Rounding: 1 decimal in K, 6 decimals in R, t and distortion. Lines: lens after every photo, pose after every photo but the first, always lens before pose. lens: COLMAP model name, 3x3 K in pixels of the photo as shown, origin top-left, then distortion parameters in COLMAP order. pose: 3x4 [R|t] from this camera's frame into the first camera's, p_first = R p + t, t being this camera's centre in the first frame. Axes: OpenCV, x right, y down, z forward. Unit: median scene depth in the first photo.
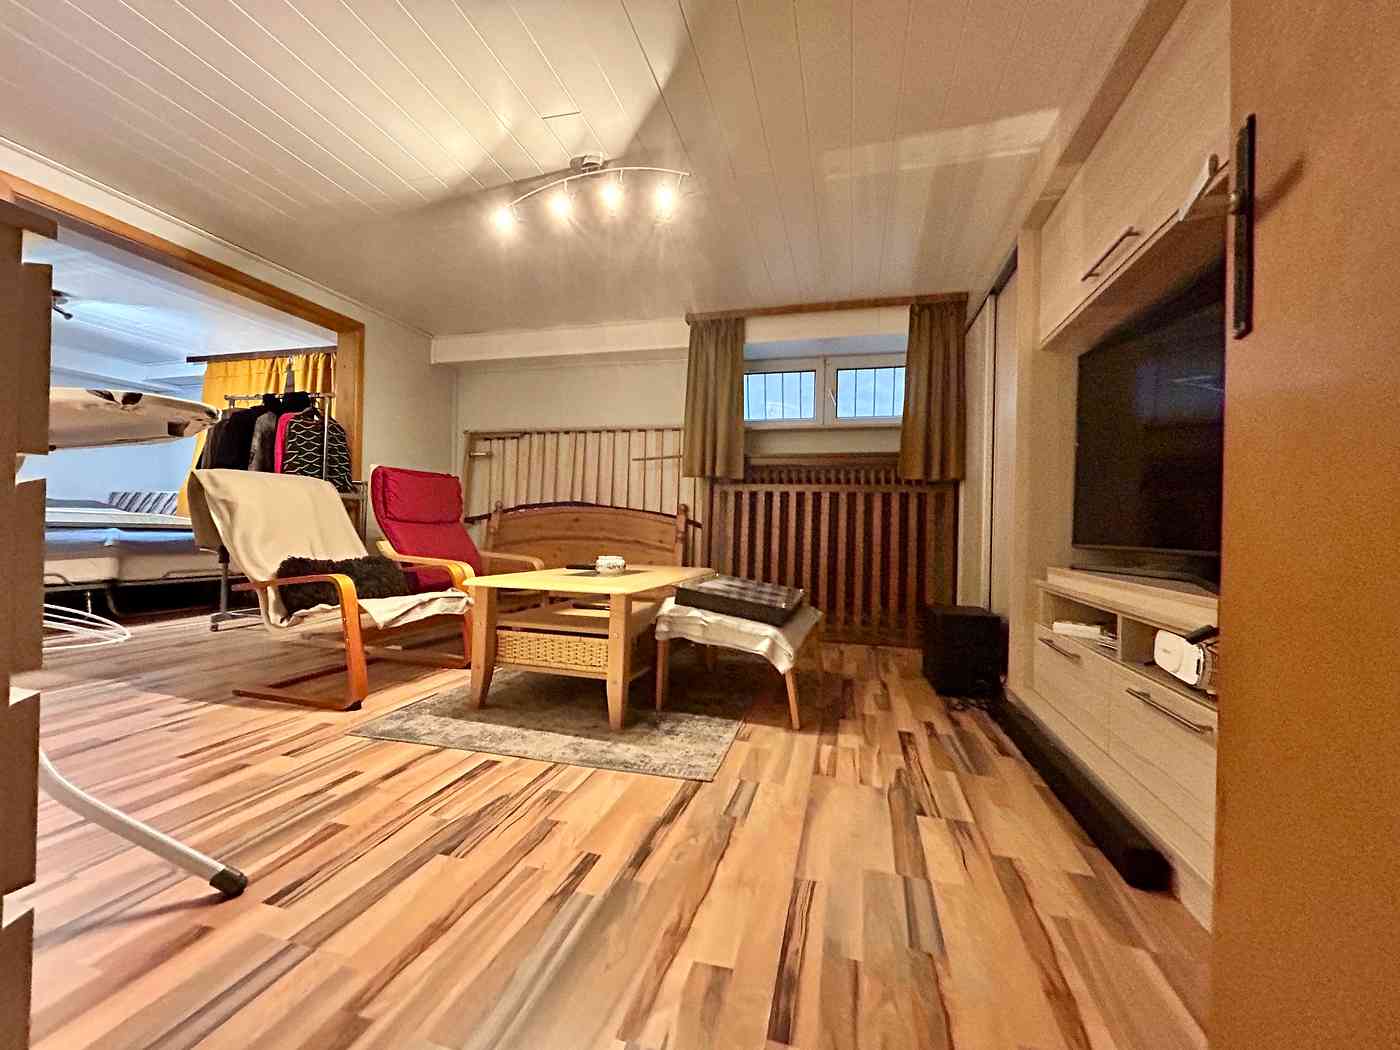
lens RADIAL K [[566.0, 0, 693.5], [0, 566.0, 524.9], [0, 0, 1]] dist [-0.003393, -0.000323]
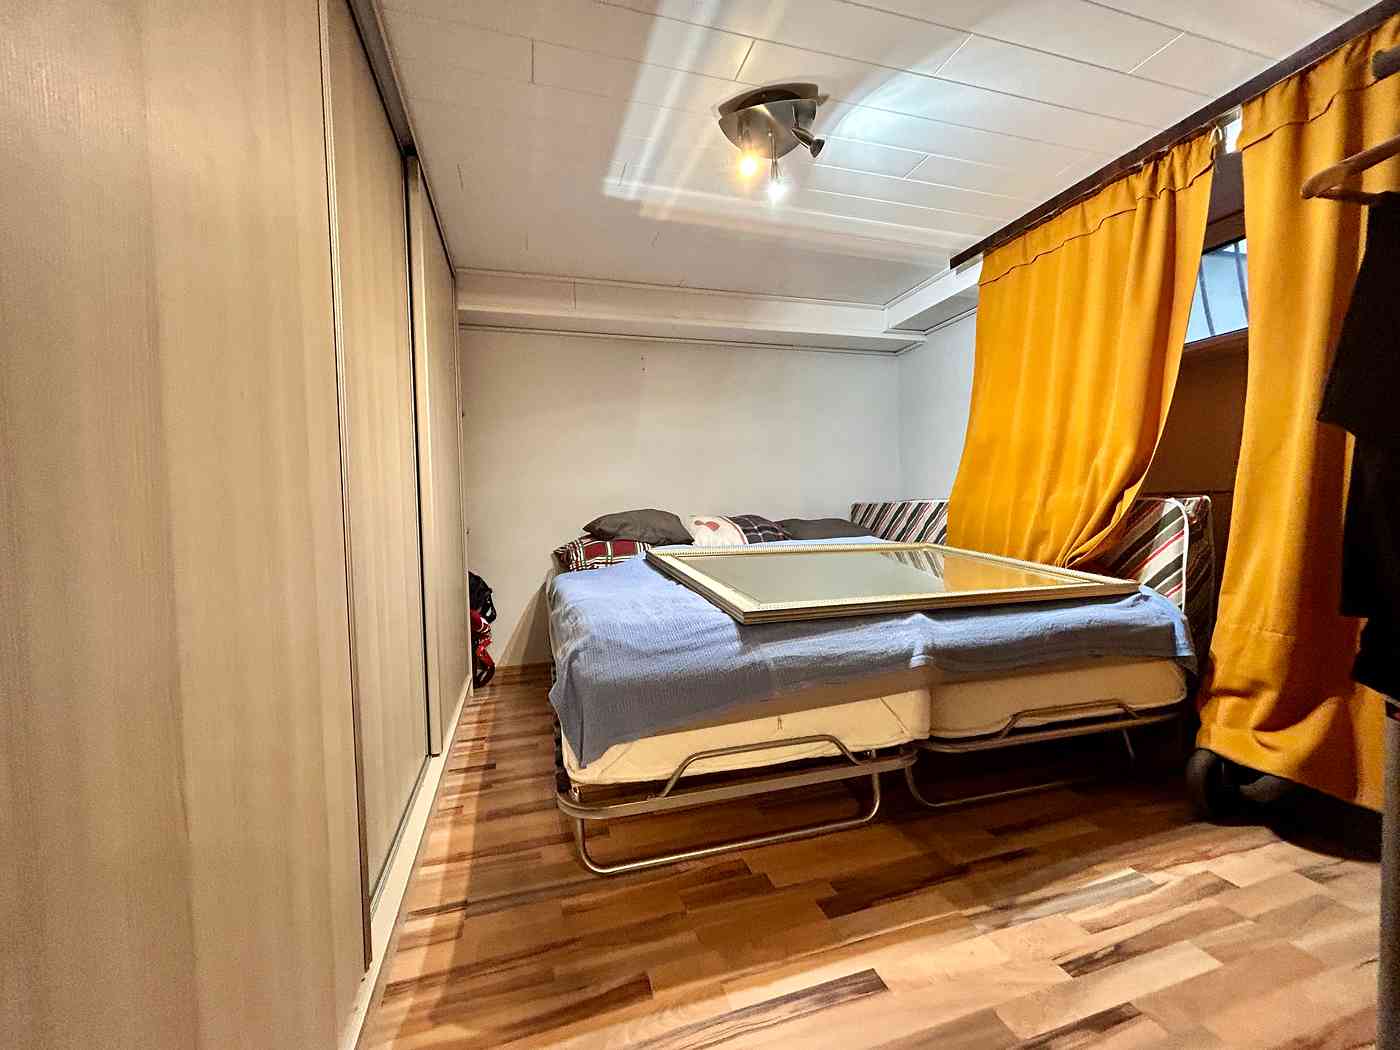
lens RADIAL K [[566.0, 0, 696.9], [0, 566.0, 524.8], [0, 0, 1]] dist [-0.003393, -0.000323]
pose [[0.533530, -0.011424, -0.845704, -0.582250], [0.037773, 0.999233, 0.010332, -0.049926], [0.844937, -0.037457, 0.533553, 0.494338]]
